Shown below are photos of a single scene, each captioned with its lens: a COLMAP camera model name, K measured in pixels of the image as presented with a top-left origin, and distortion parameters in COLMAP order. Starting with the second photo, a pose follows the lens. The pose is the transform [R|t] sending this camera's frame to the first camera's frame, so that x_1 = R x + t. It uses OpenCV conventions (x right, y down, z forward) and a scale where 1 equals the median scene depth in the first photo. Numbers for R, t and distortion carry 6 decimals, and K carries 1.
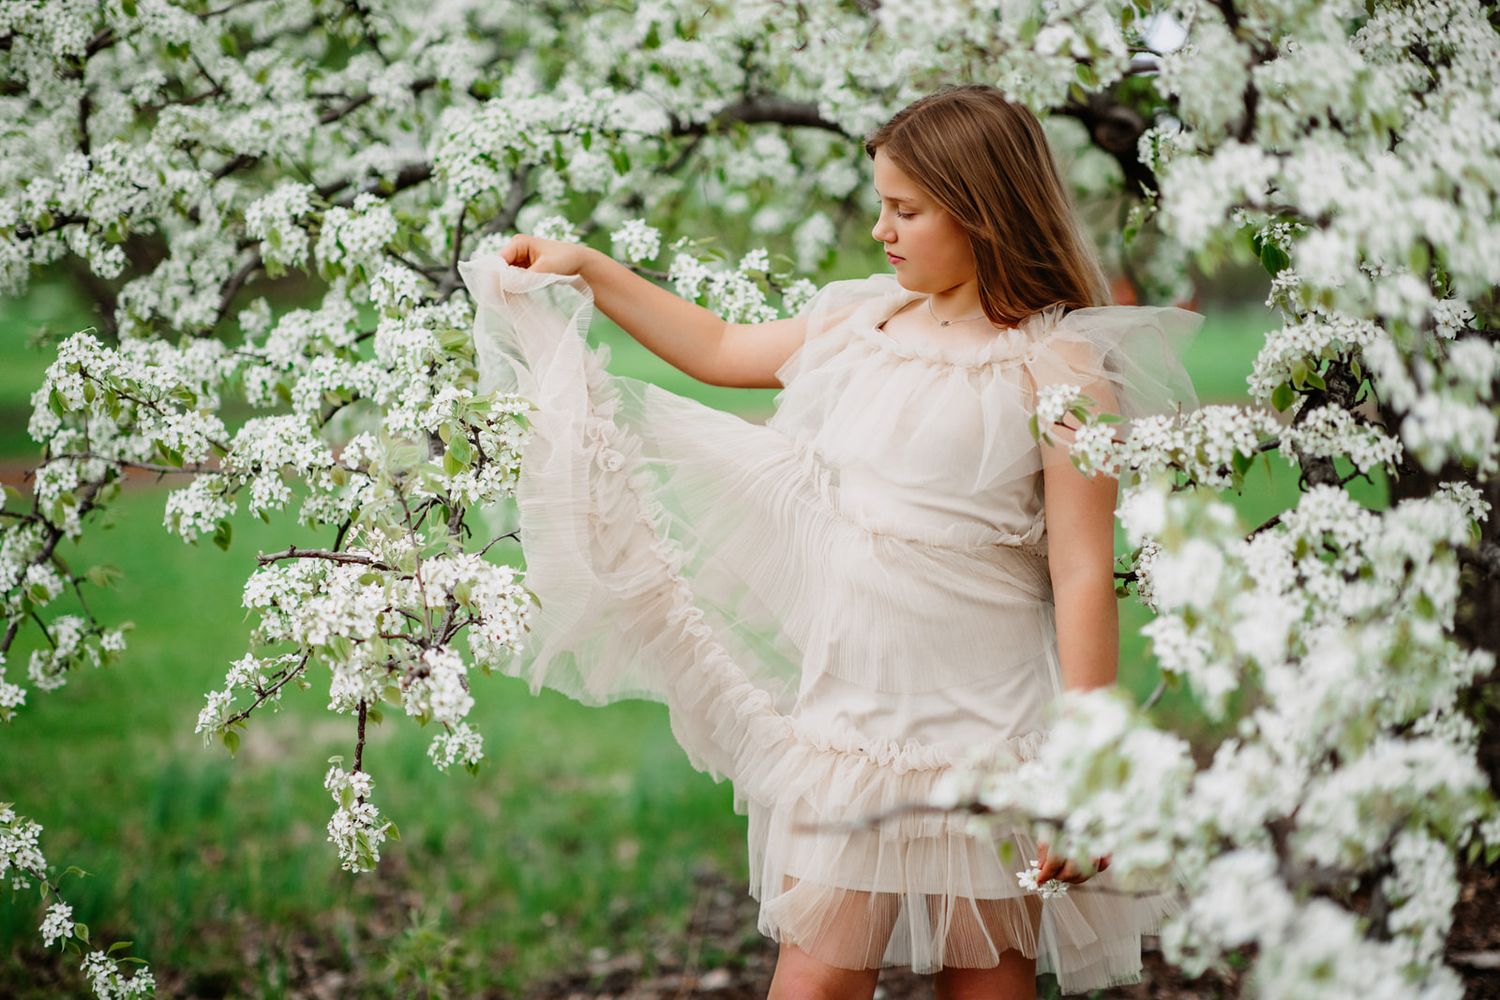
lens RADIAL K [[3728.6, 0, 744.8], [0, 3728.6, 497.4], [0, 0, 1]] dist [0.381697, 0.000000]
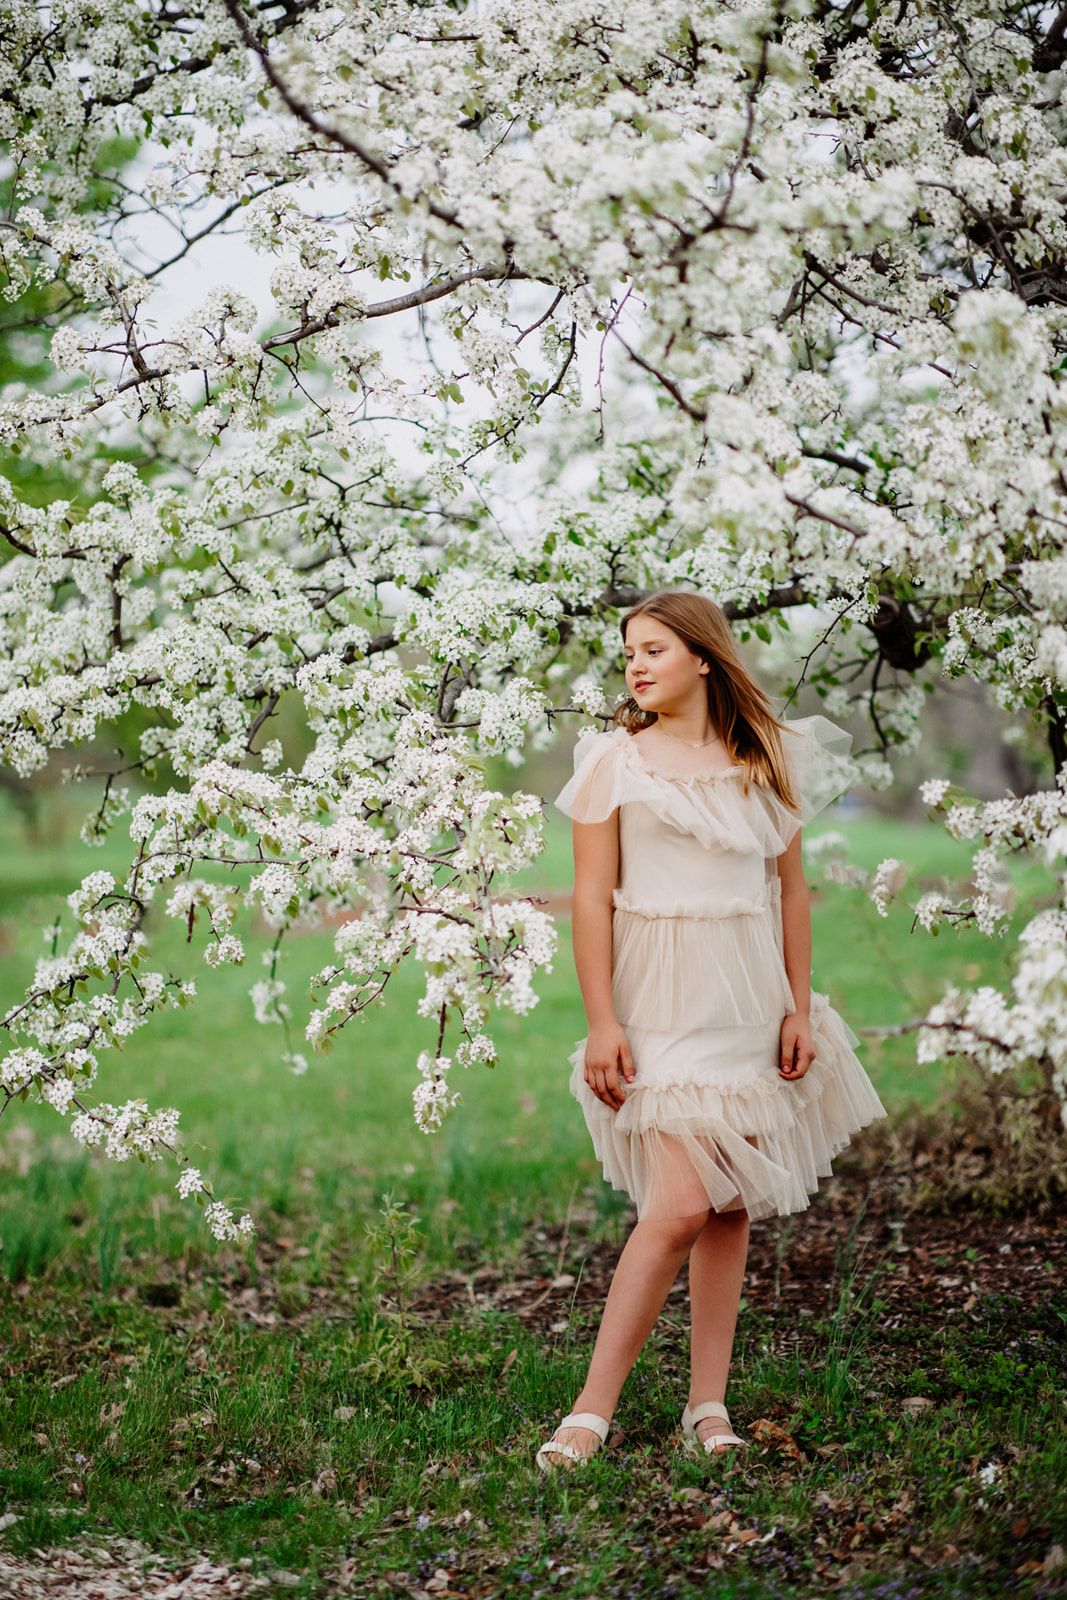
lens RADIAL K [[3977.2, 0, 538.5], [0, 3977.2, 801.9], [0, 0, 1]] dist [0.381697, 0.000000]
pose [[0.995671, -0.009099, 0.092505, -0.177202], [0.013656, 0.998718, -0.048746, 0.043240], [-0.091943, 0.049799, 0.994518, -0.456865]]
